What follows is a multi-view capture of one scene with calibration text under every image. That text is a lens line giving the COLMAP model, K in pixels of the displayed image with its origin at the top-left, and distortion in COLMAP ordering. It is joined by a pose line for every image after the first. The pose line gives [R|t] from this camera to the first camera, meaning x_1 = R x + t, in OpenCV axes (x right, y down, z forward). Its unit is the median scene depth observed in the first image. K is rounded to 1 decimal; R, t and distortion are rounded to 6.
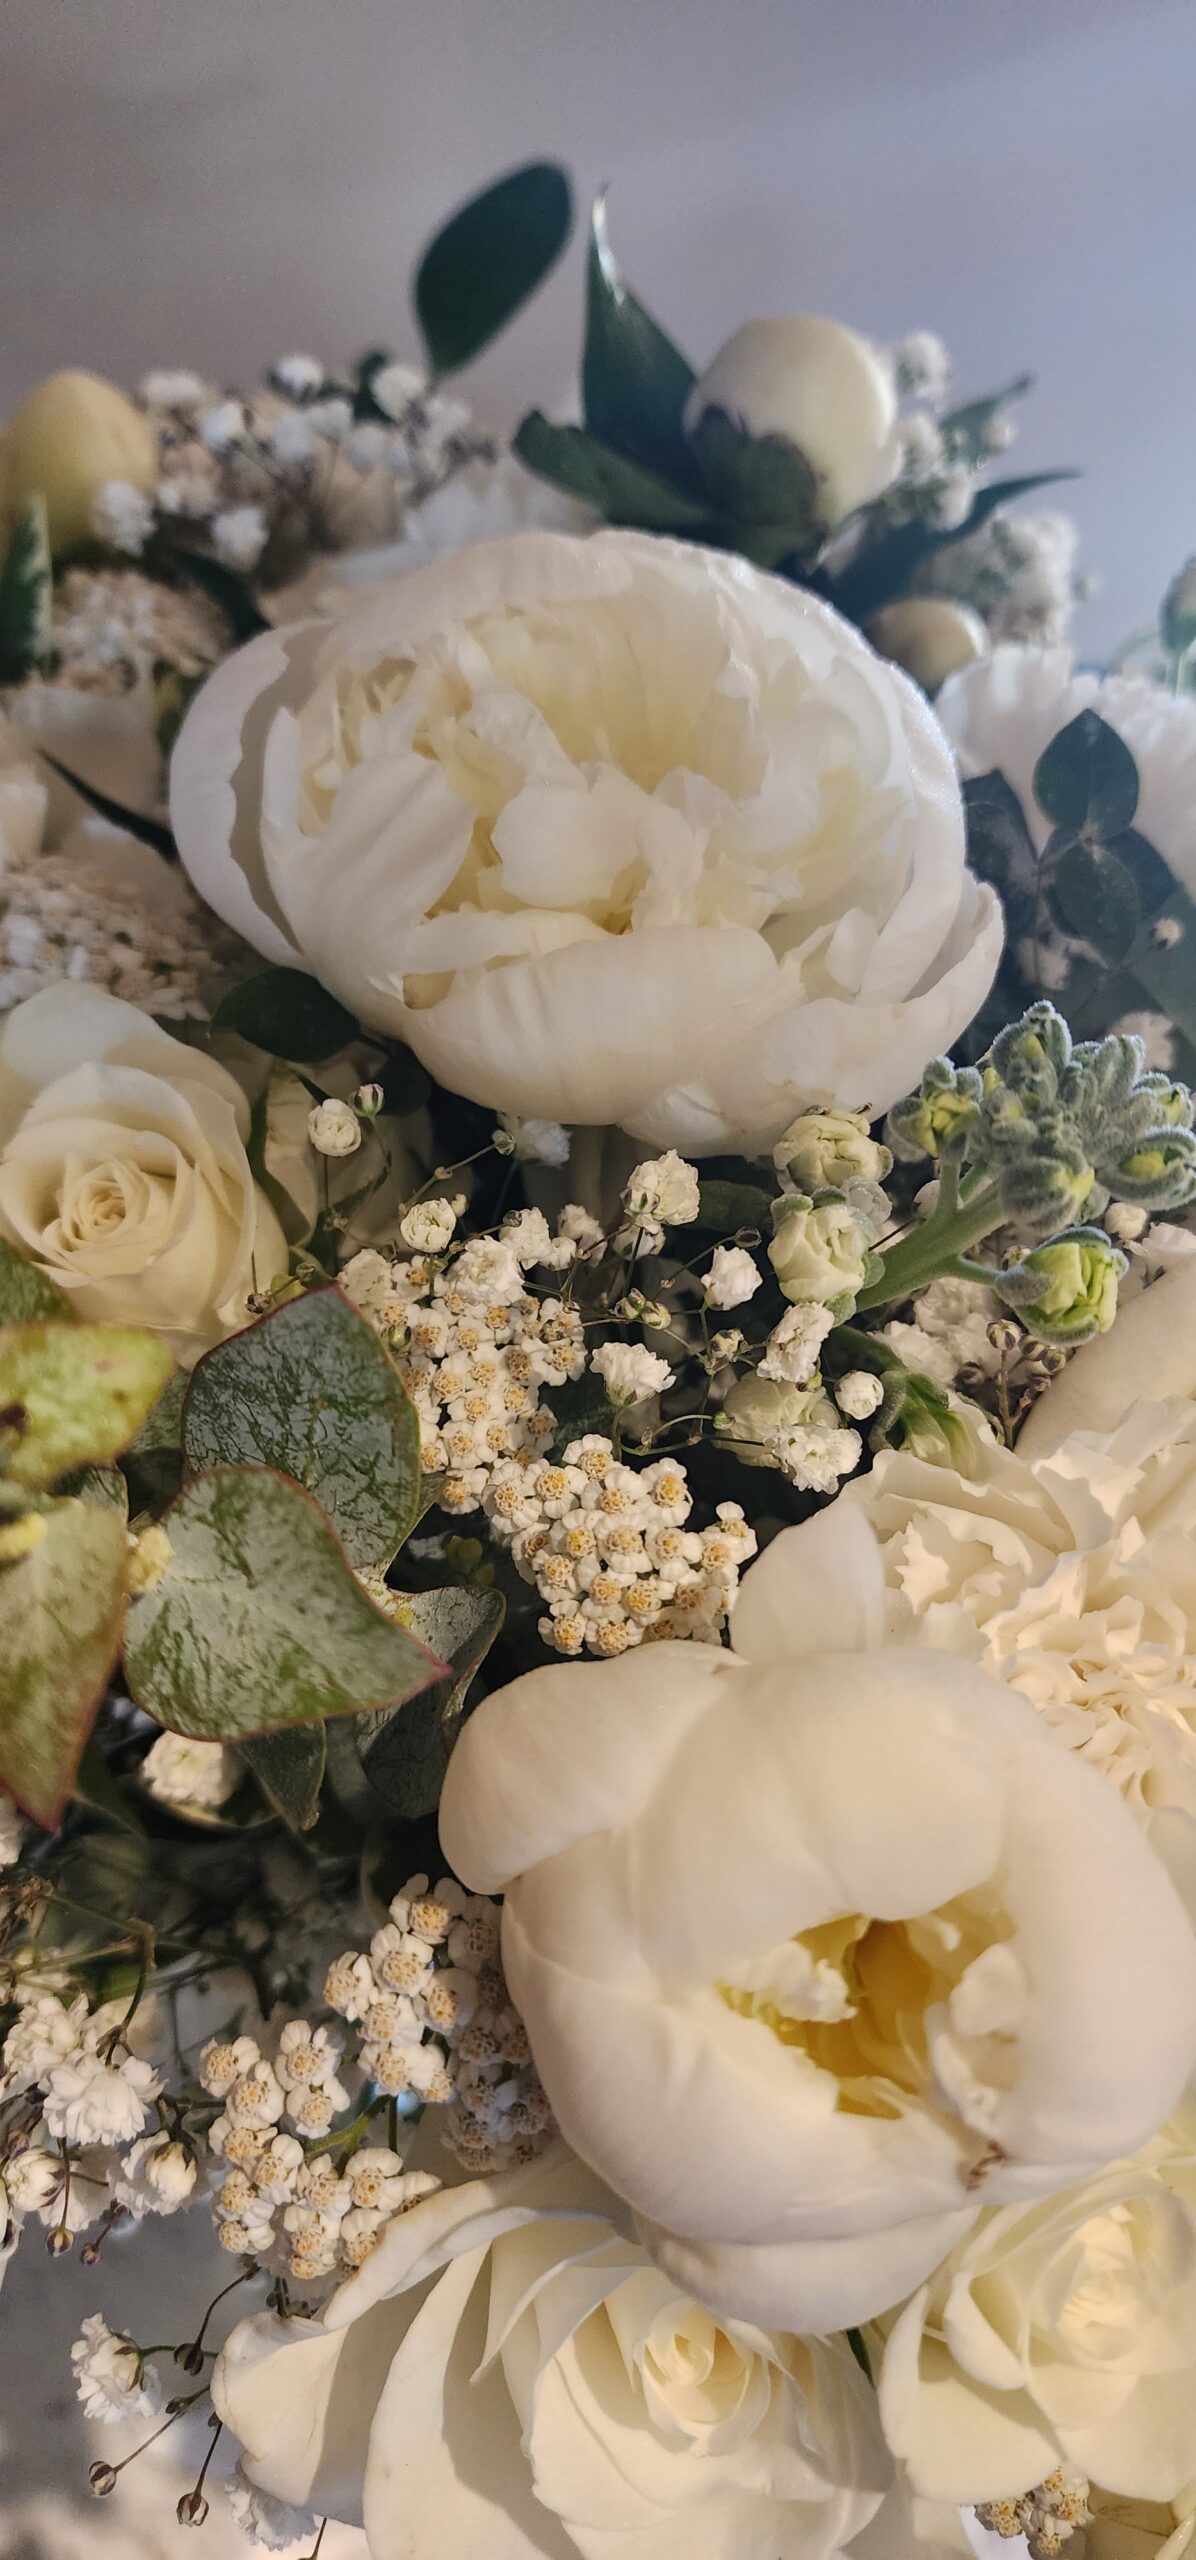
lens RADIAL K [[1770.8, 0, 580.5], [0, 1770.8, 1307.9], [0, 0, 1]] dist [0.021147, -0.010009]
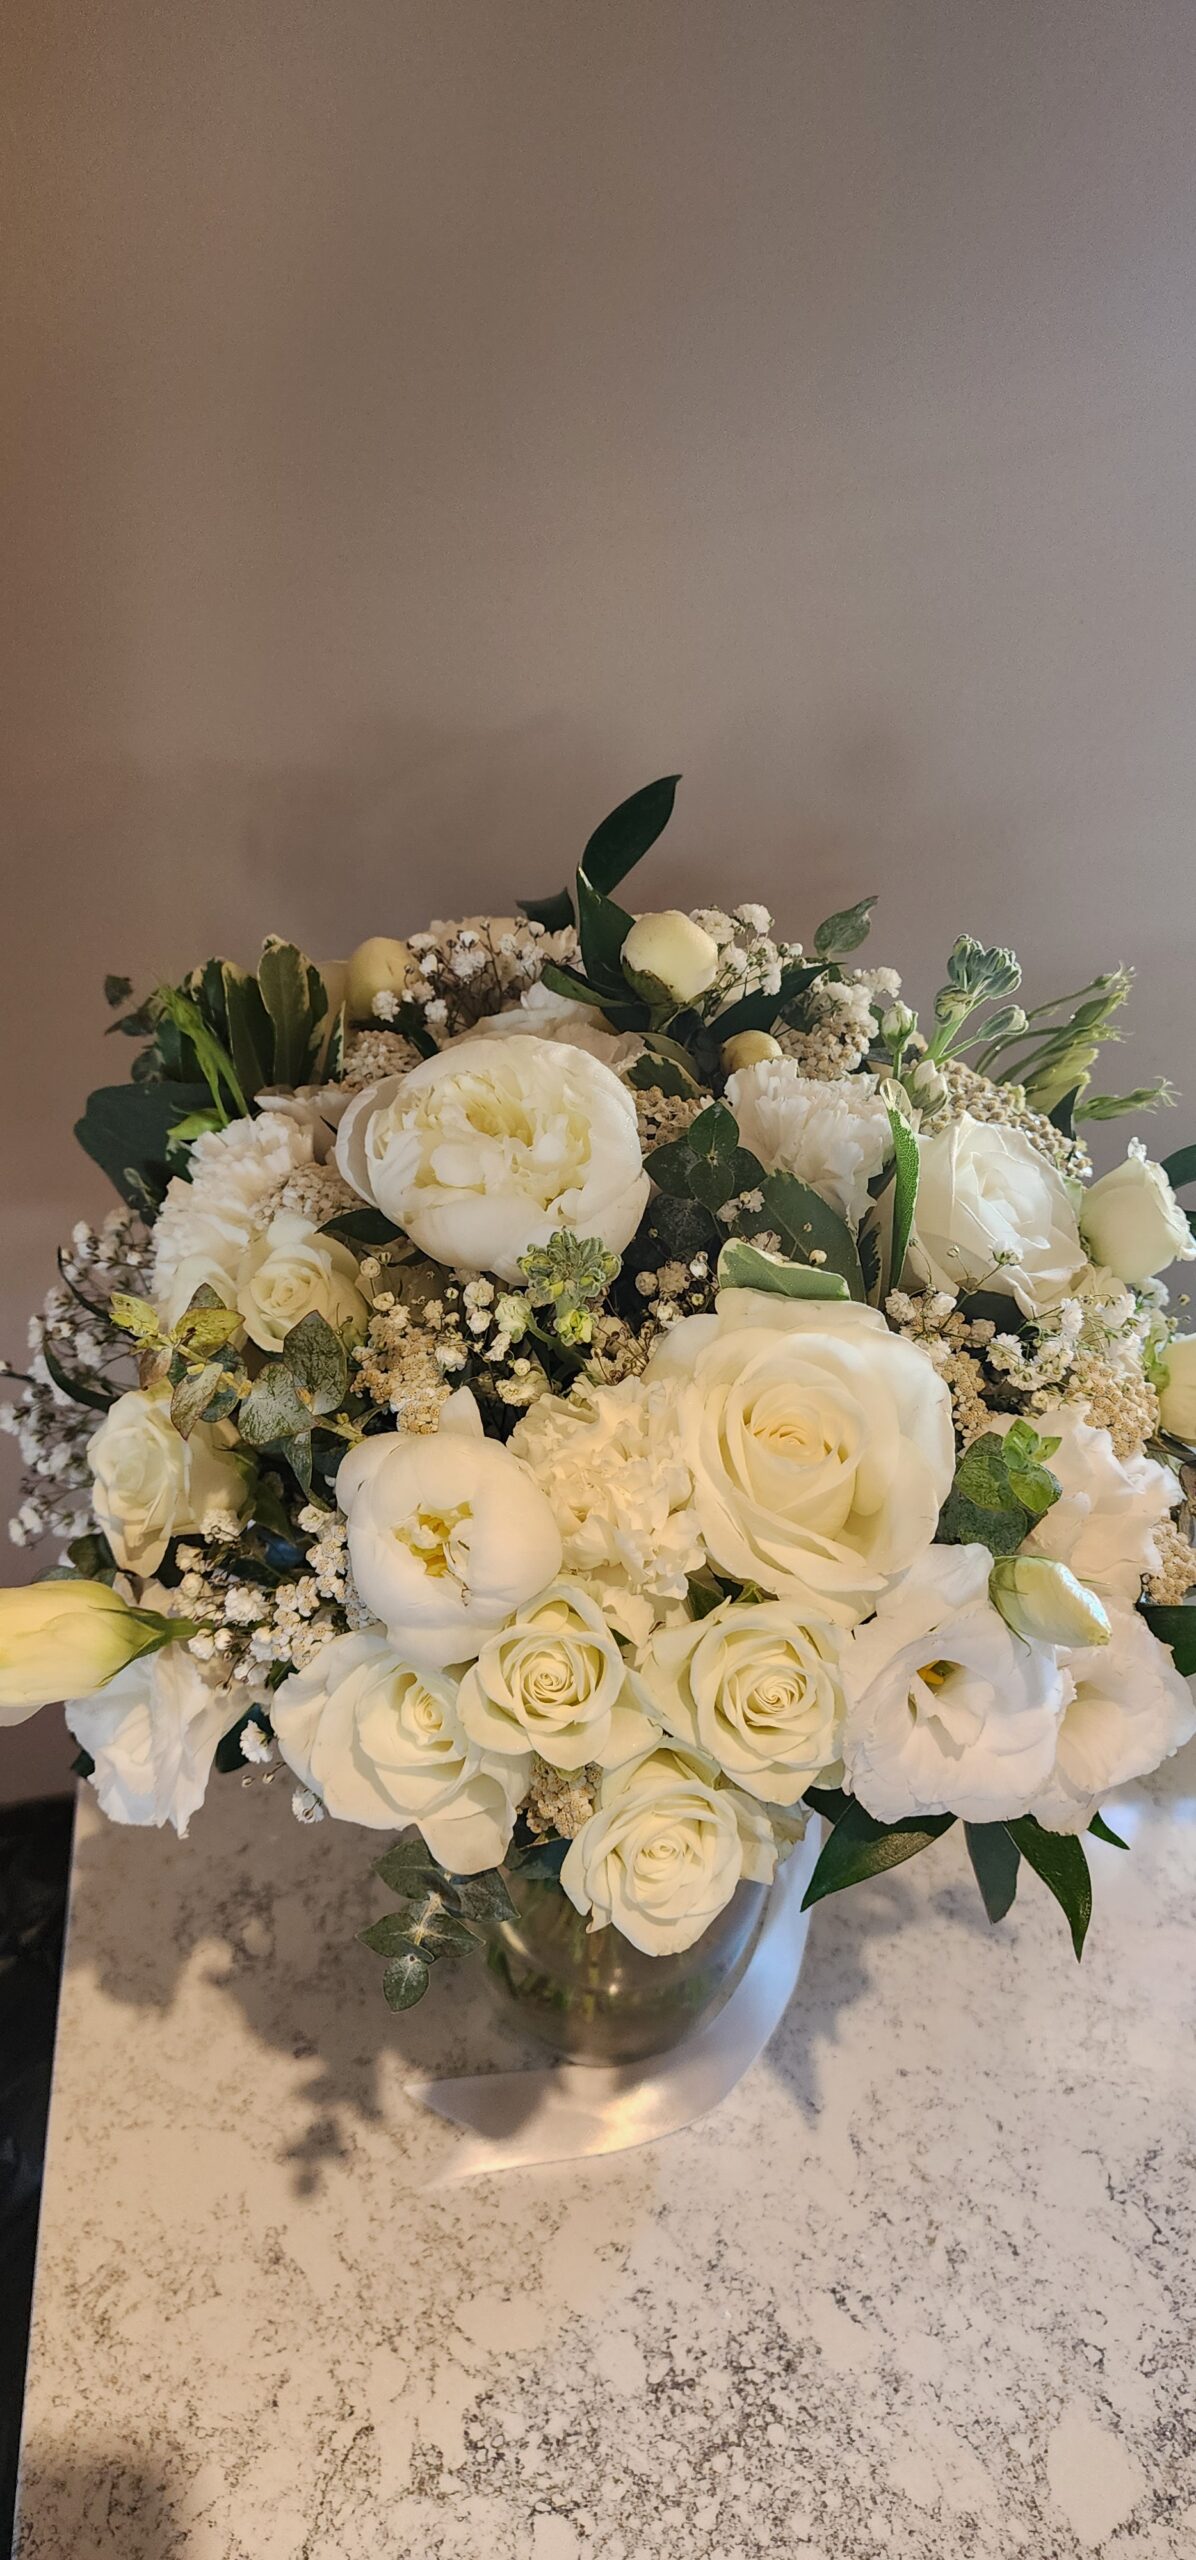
lens RADIAL K [[1770.8, 0, 612.9], [0, 1770.8, 1263.6], [0, 0, 1]] dist [0.021147, -0.010009]
pose [[0.950717, 0.015341, -0.309680, 0.995151], [-0.061689, 0.988166, -0.140434, 0.234285], [0.303861, 0.152617, 0.940413, -1.339350]]
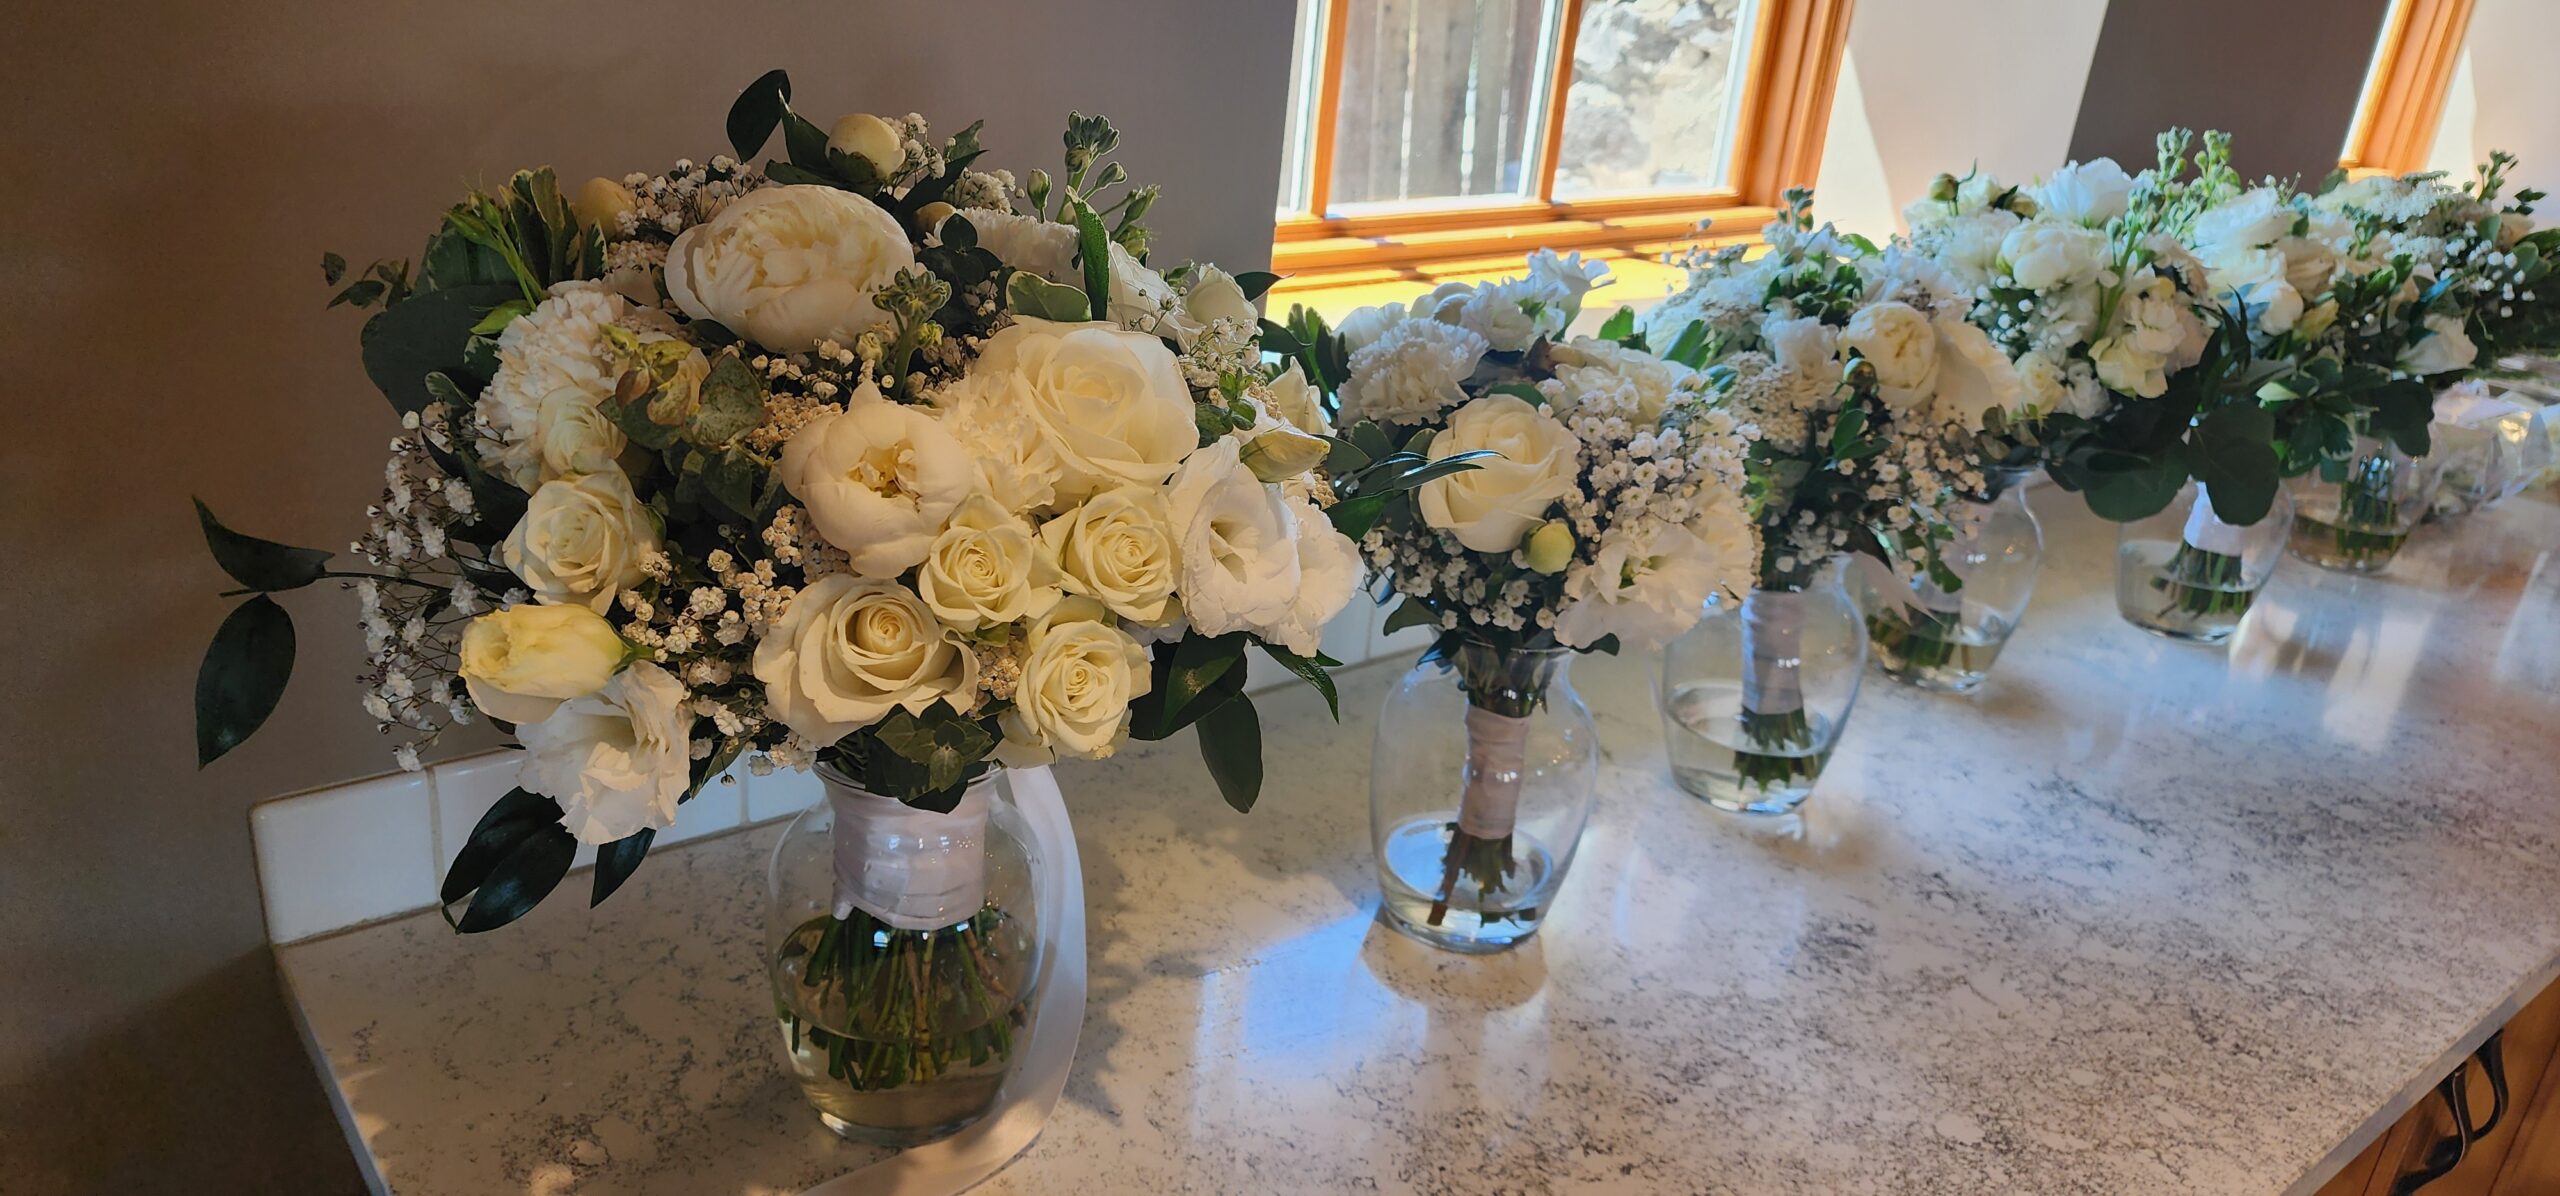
lens RADIAL K [[1770.8, 0, 1282.7], [0, 1770.8, 605.3], [0, 0, 1]] dist [0.021147, -0.010009]
pose [[0.968339, -0.210243, 0.134601, 0.318729], [0.234739, 0.950337, -0.204345, 1.270589], [-0.084955, 0.229471, 0.969601, -2.235362]]
